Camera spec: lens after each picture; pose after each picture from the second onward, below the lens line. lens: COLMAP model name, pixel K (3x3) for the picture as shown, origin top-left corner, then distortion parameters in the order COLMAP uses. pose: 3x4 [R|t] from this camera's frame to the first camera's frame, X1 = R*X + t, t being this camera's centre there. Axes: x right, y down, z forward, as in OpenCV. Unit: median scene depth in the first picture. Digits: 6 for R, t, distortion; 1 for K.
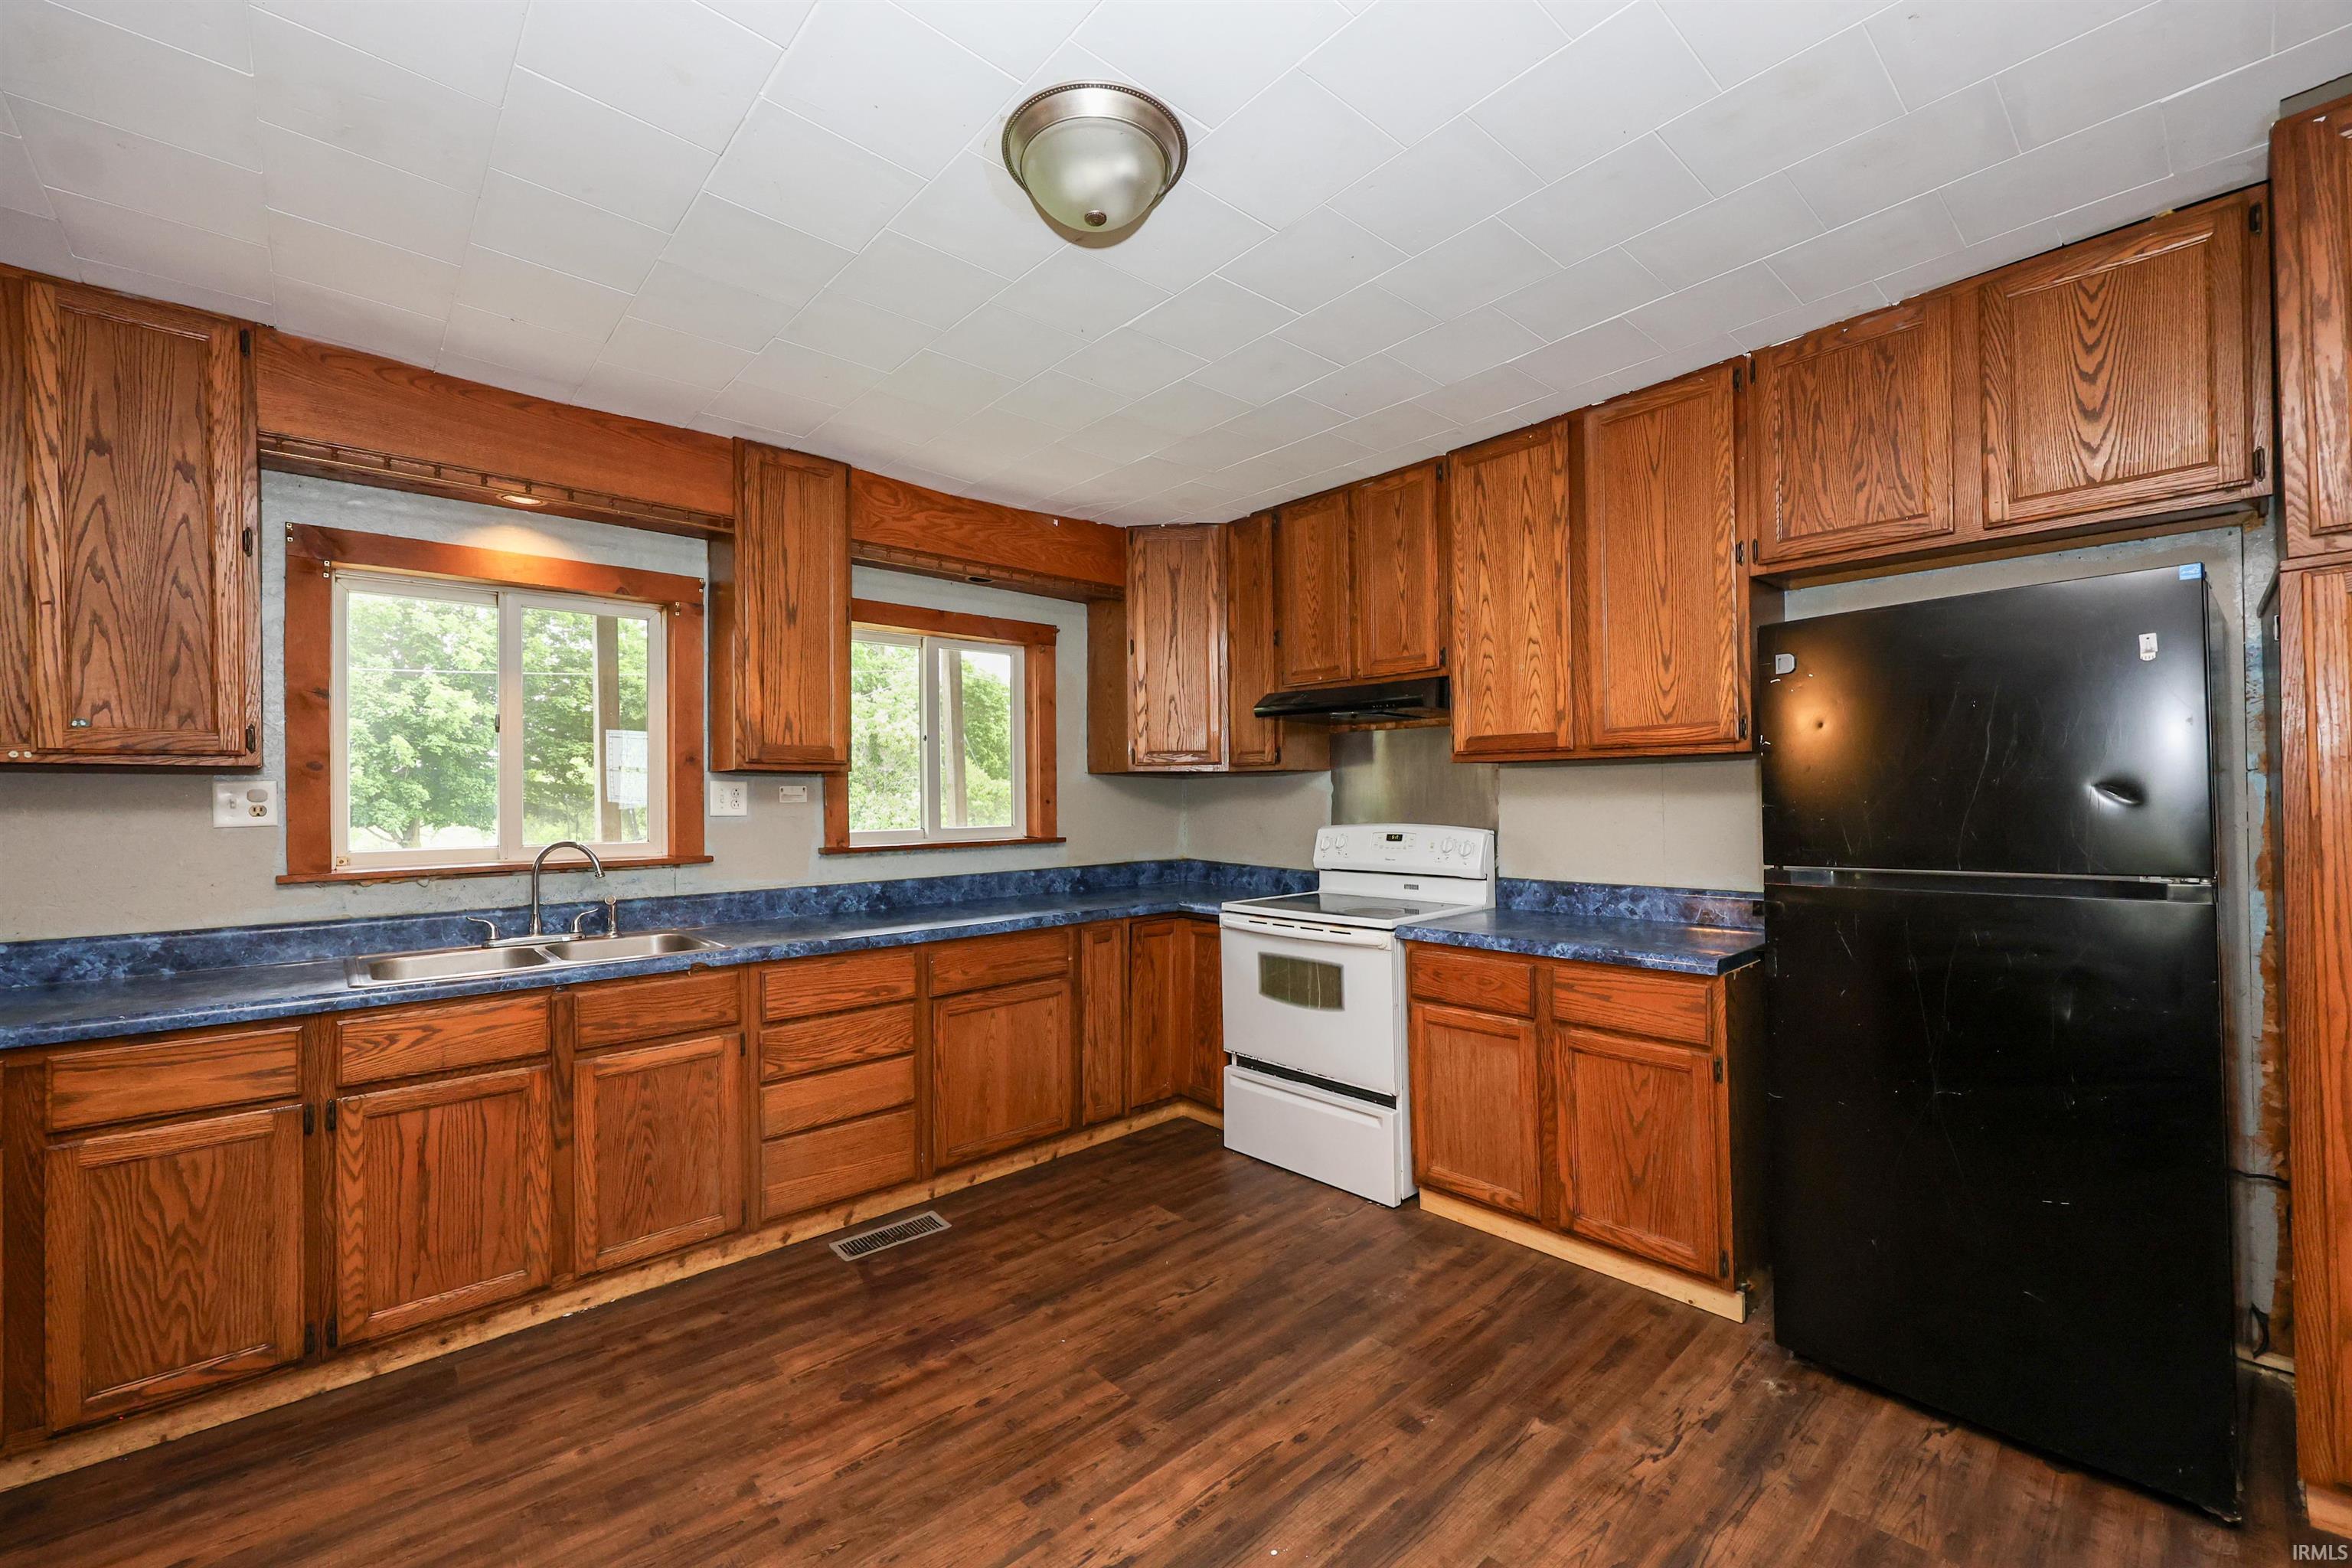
lens RADIAL K [[961.4, 0, 1180.1], [0, 961.4, 787.2], [0, 0, 1]] dist [-0.002587, -0.000519]
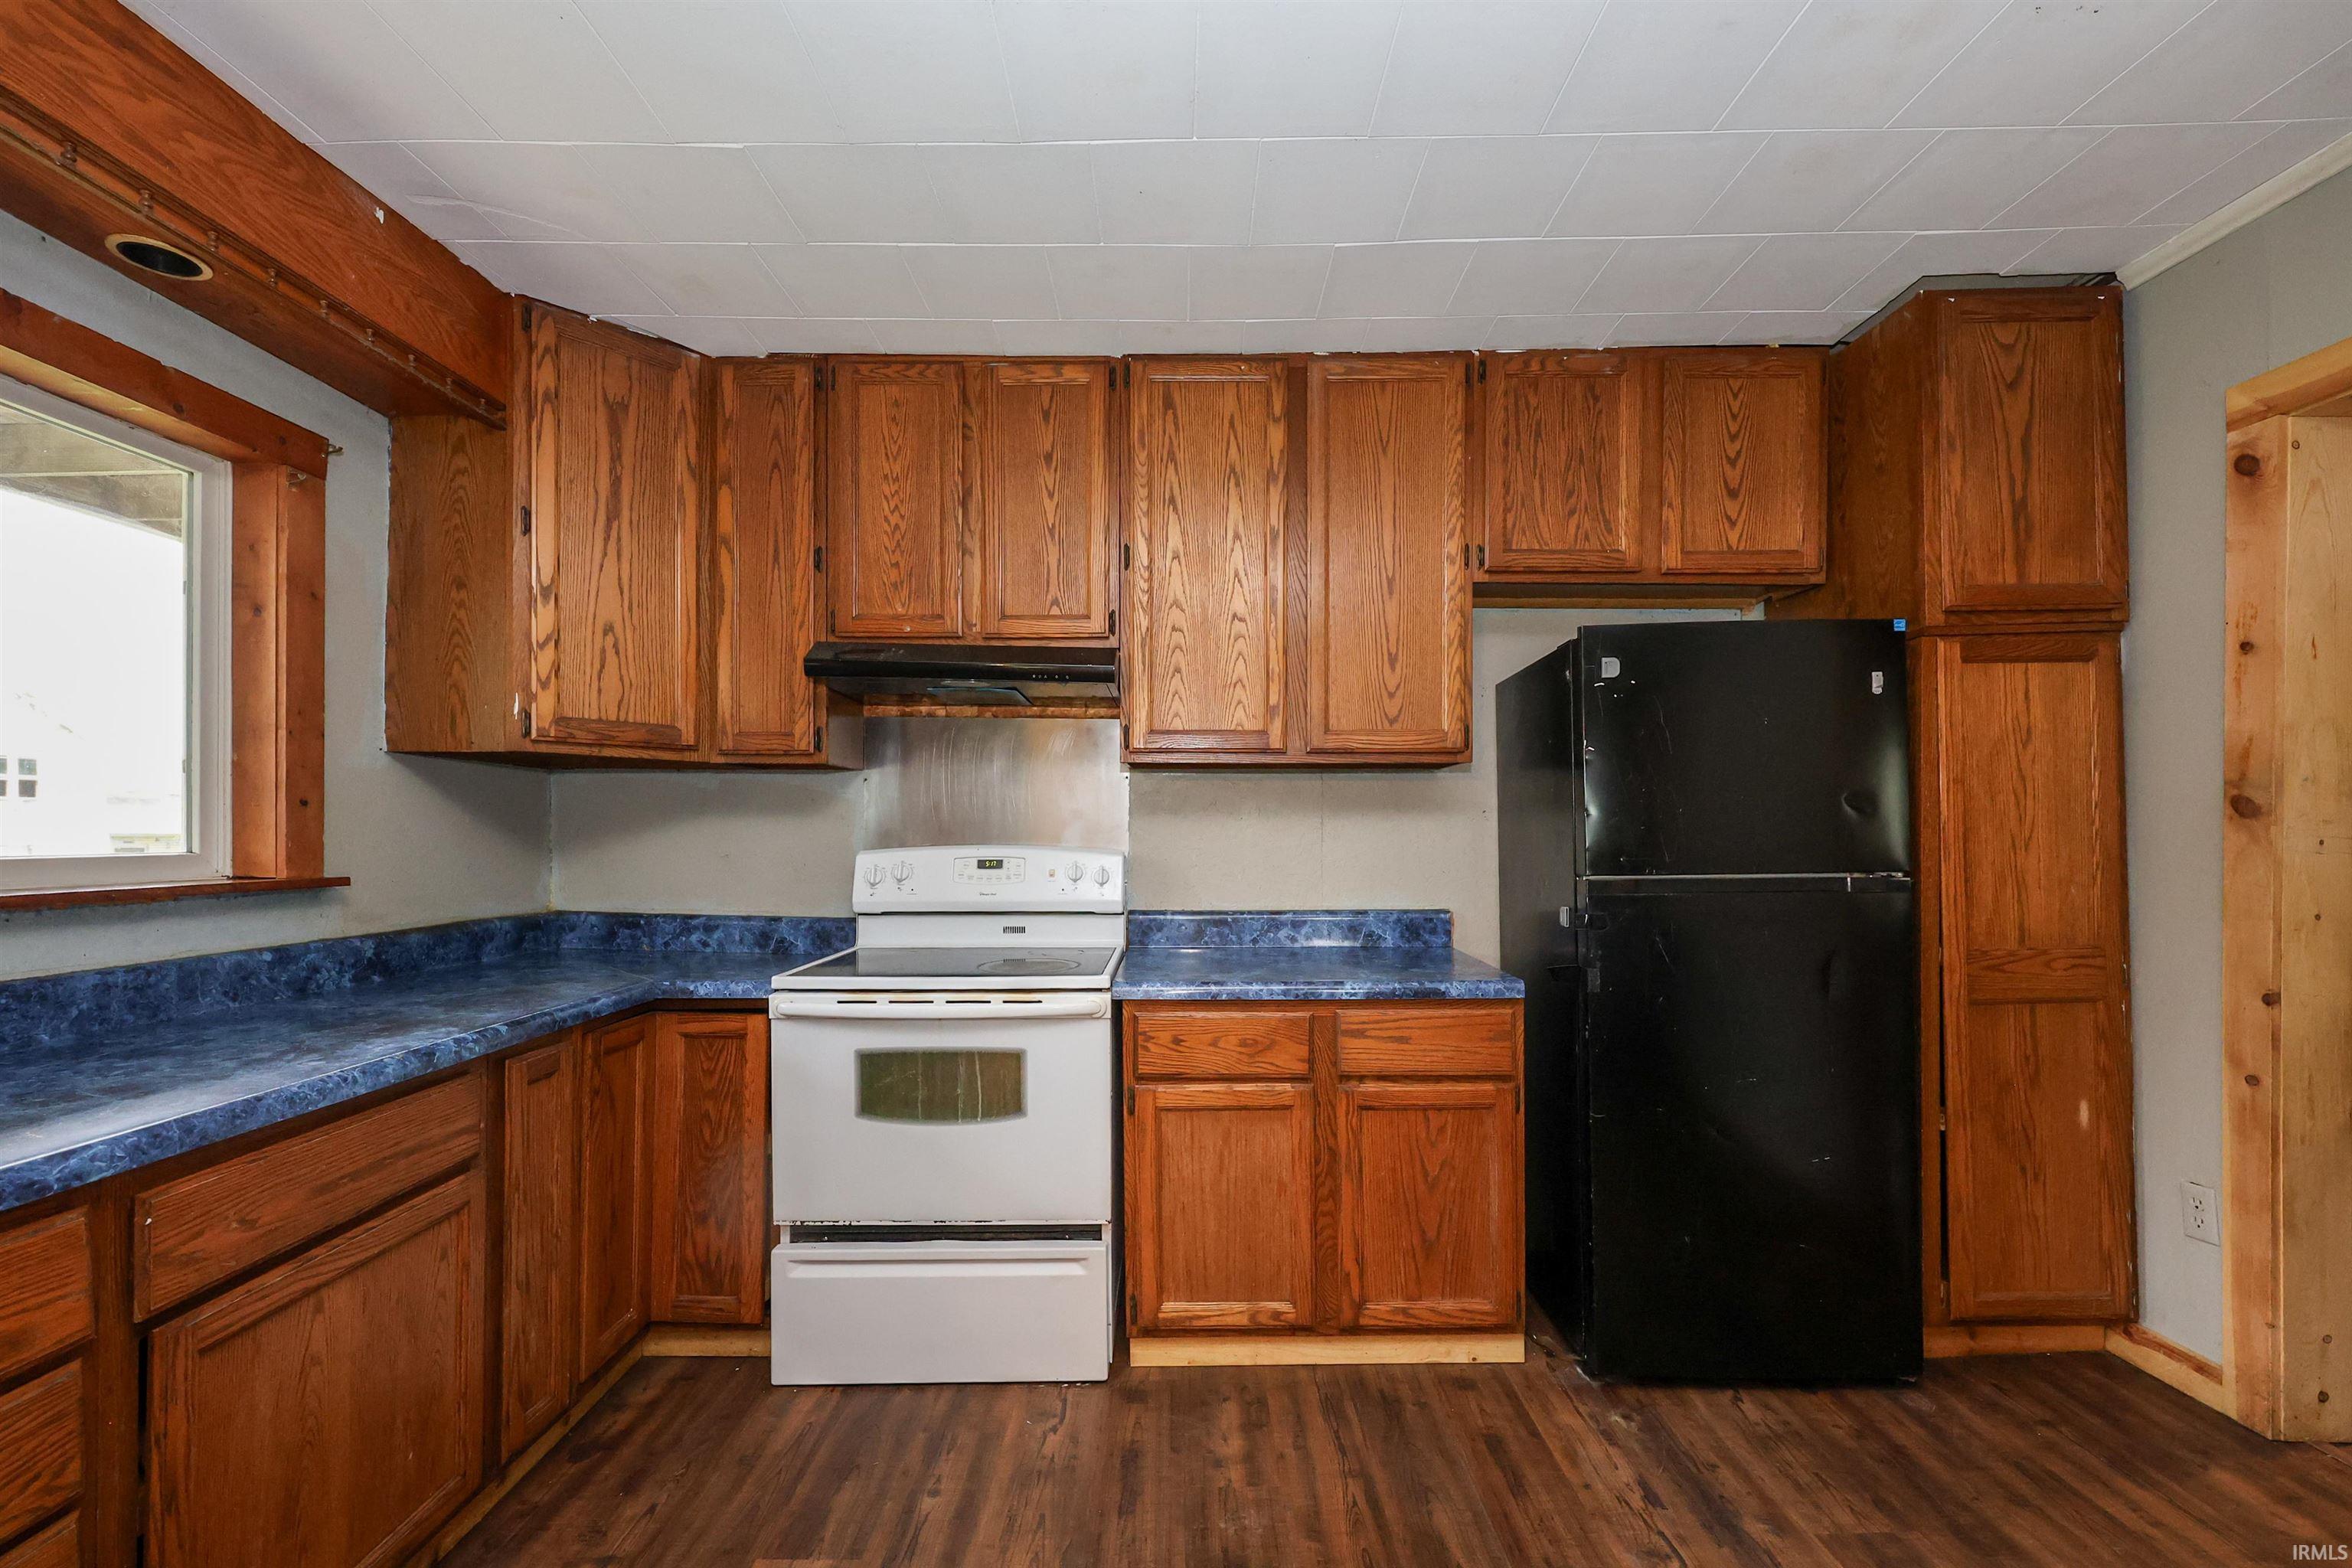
lens RADIAL K [[961.4, 0, 1165.1], [0, 961.4, 830.4], [0, 0, 1]] dist [-0.002587, -0.000519]
pose [[0.664678, 0.012897, 0.747018, -0.272777], [-0.014389, 0.999887, -0.004460, 0.032597], [-0.746991, -0.007784, 0.664789, 0.479357]]
